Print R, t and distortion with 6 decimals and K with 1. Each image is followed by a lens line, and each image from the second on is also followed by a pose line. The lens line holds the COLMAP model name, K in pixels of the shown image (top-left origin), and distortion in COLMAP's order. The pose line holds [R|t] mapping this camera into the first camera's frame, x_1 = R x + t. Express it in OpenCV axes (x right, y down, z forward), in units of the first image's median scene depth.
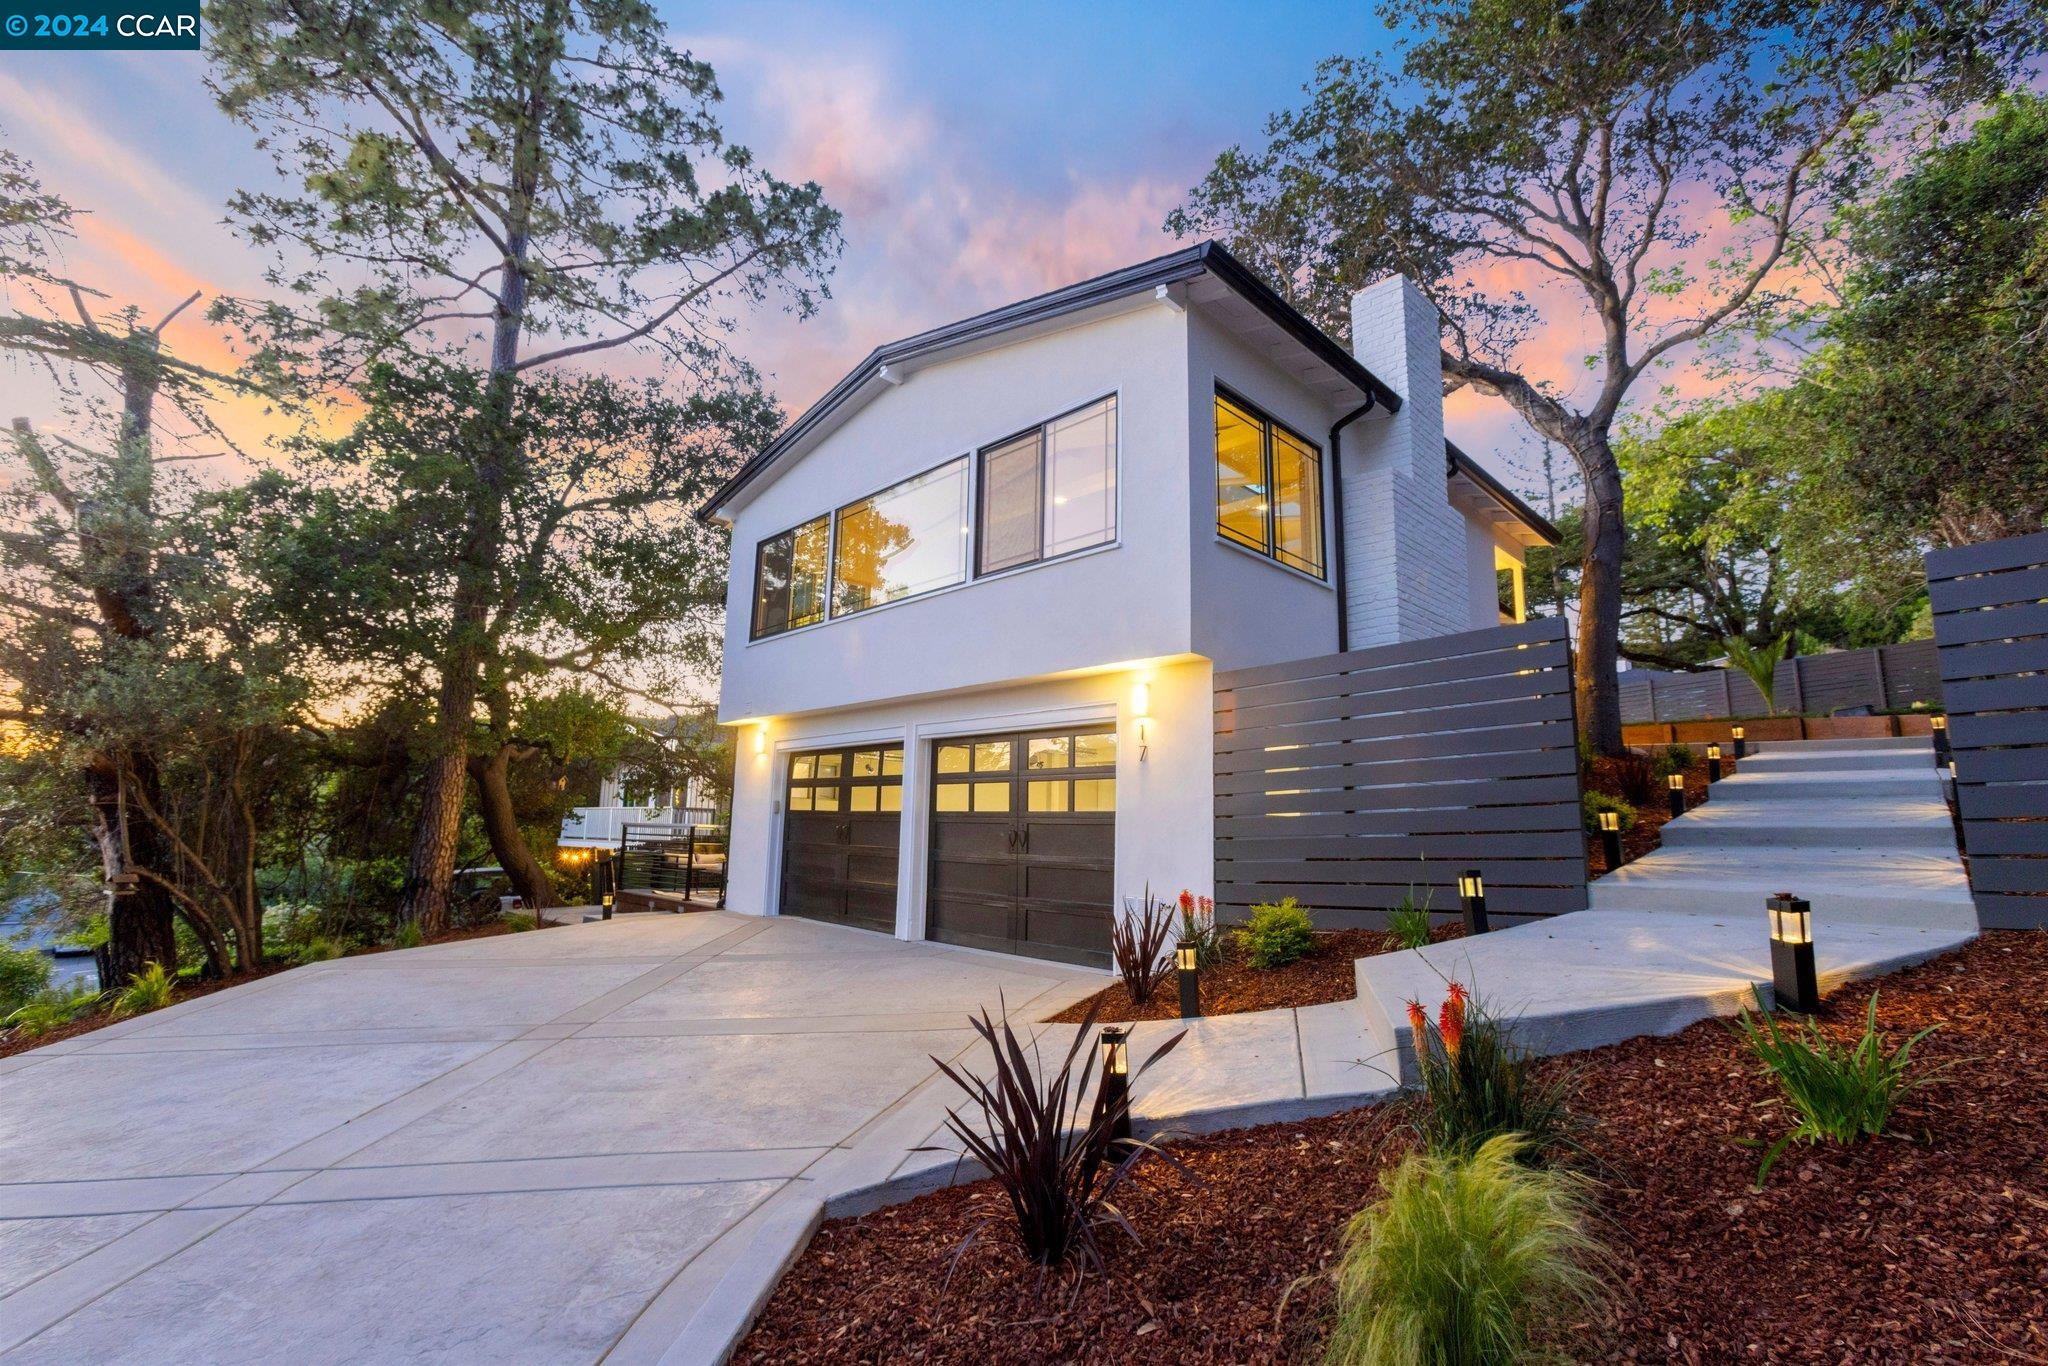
lens RADIAL K [[924.5, 0, 1032.6], [0, 924.5, 682.1], [0, 0, 1]] dist [-0.000063, 0.003043]
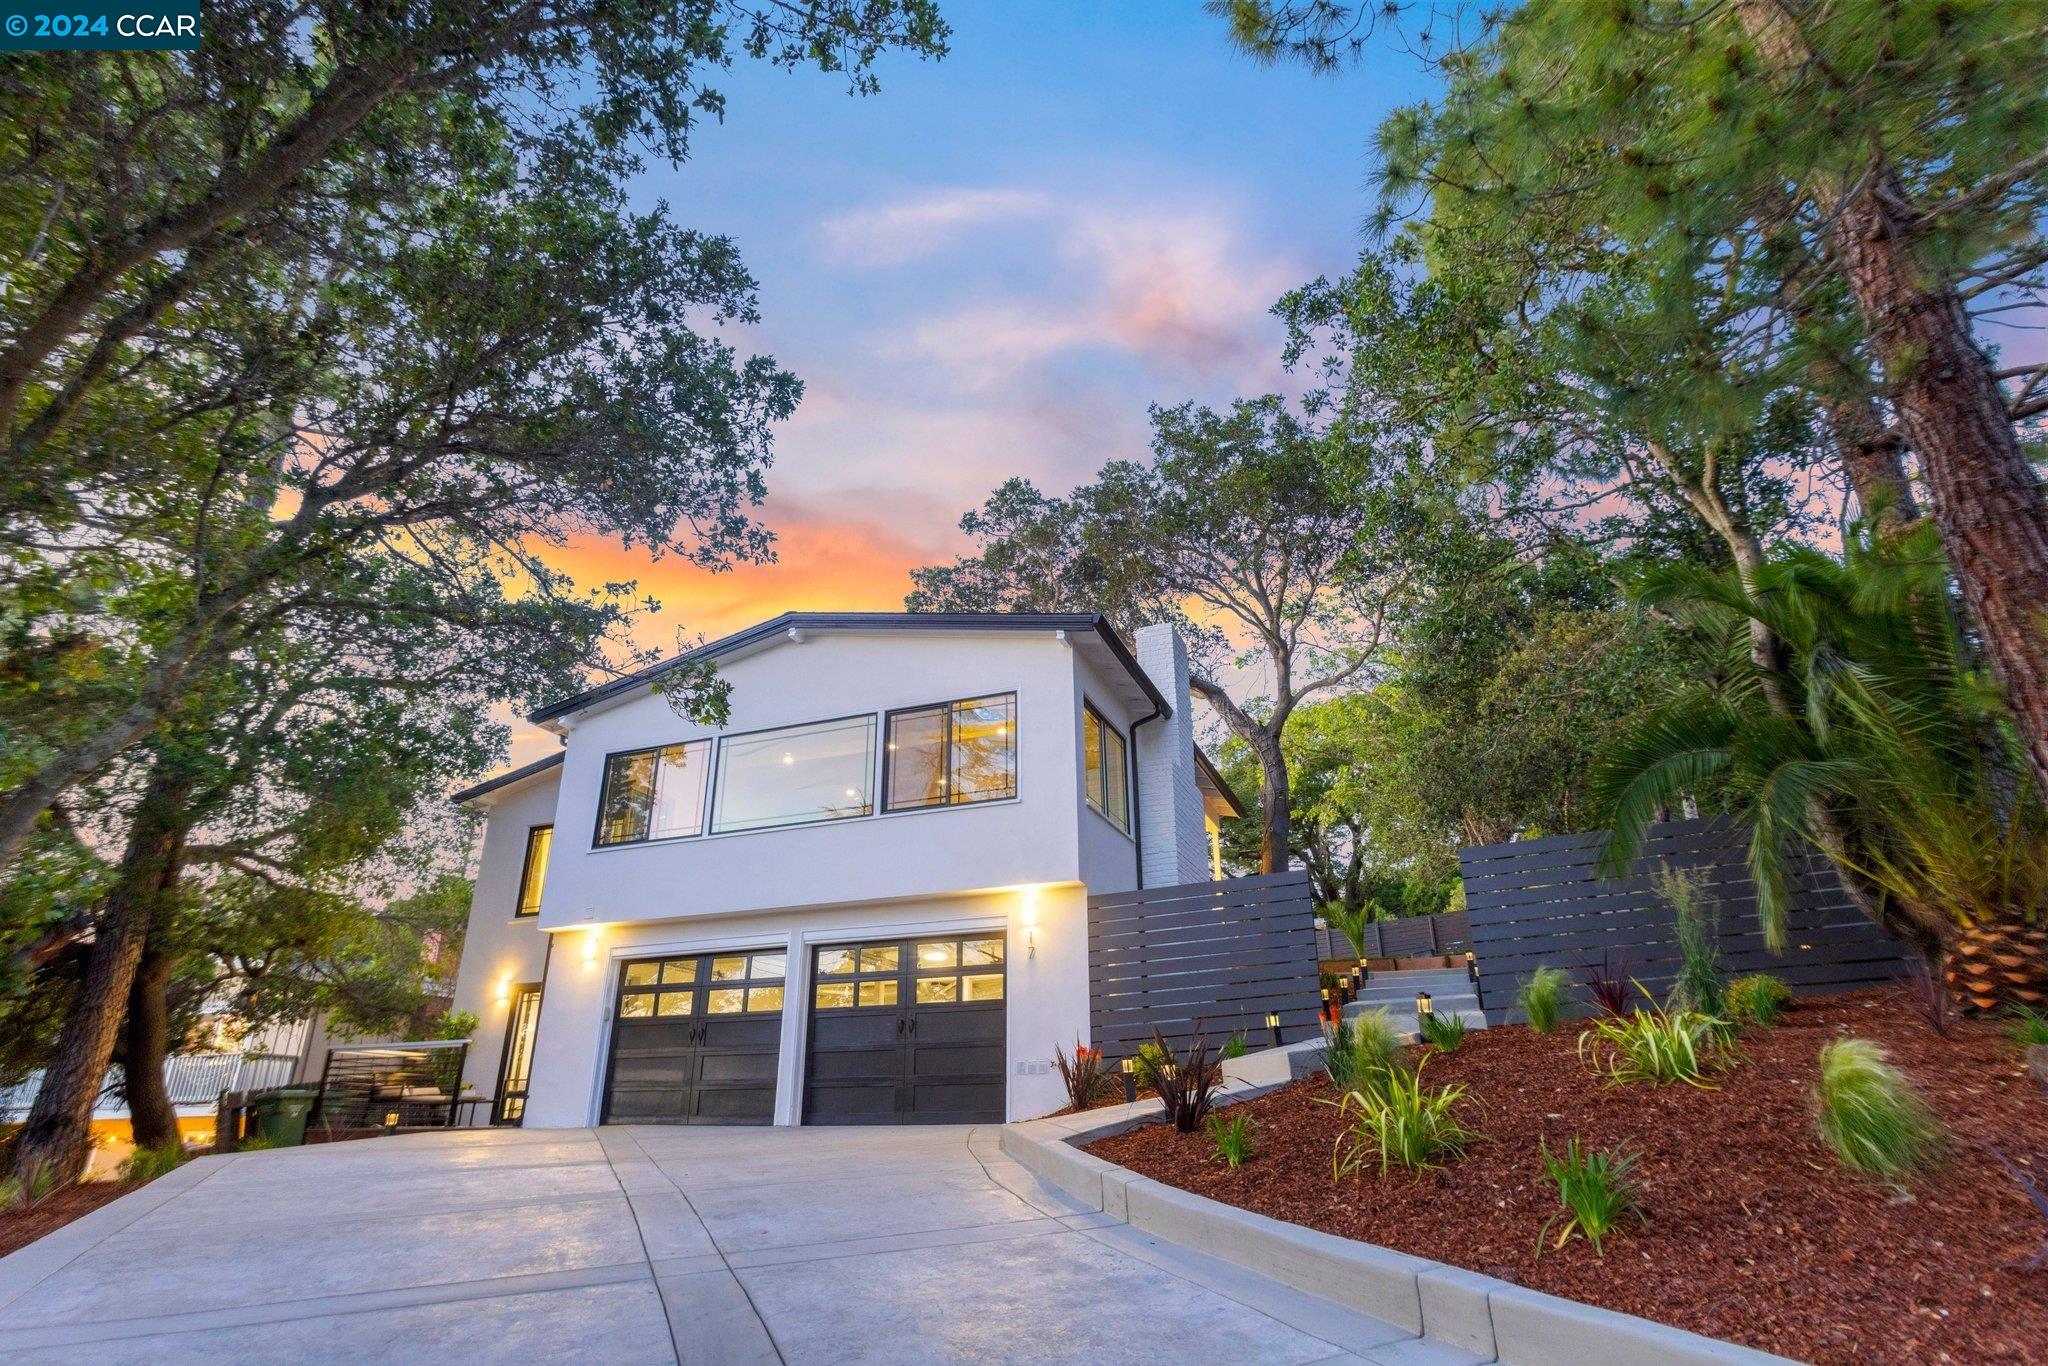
lens RADIAL K [[1136.3, 0, 1035.3], [0, 1136.3, 669.5], [0, 0, 1]] dist [-0.006540, 0.000821]
pose [[0.913418, 0.130093, 0.385671, -0.471975], [-0.039063, 0.971190, -0.235083, 0.052522], [-0.405143, 0.199664, 0.892185, -0.484294]]
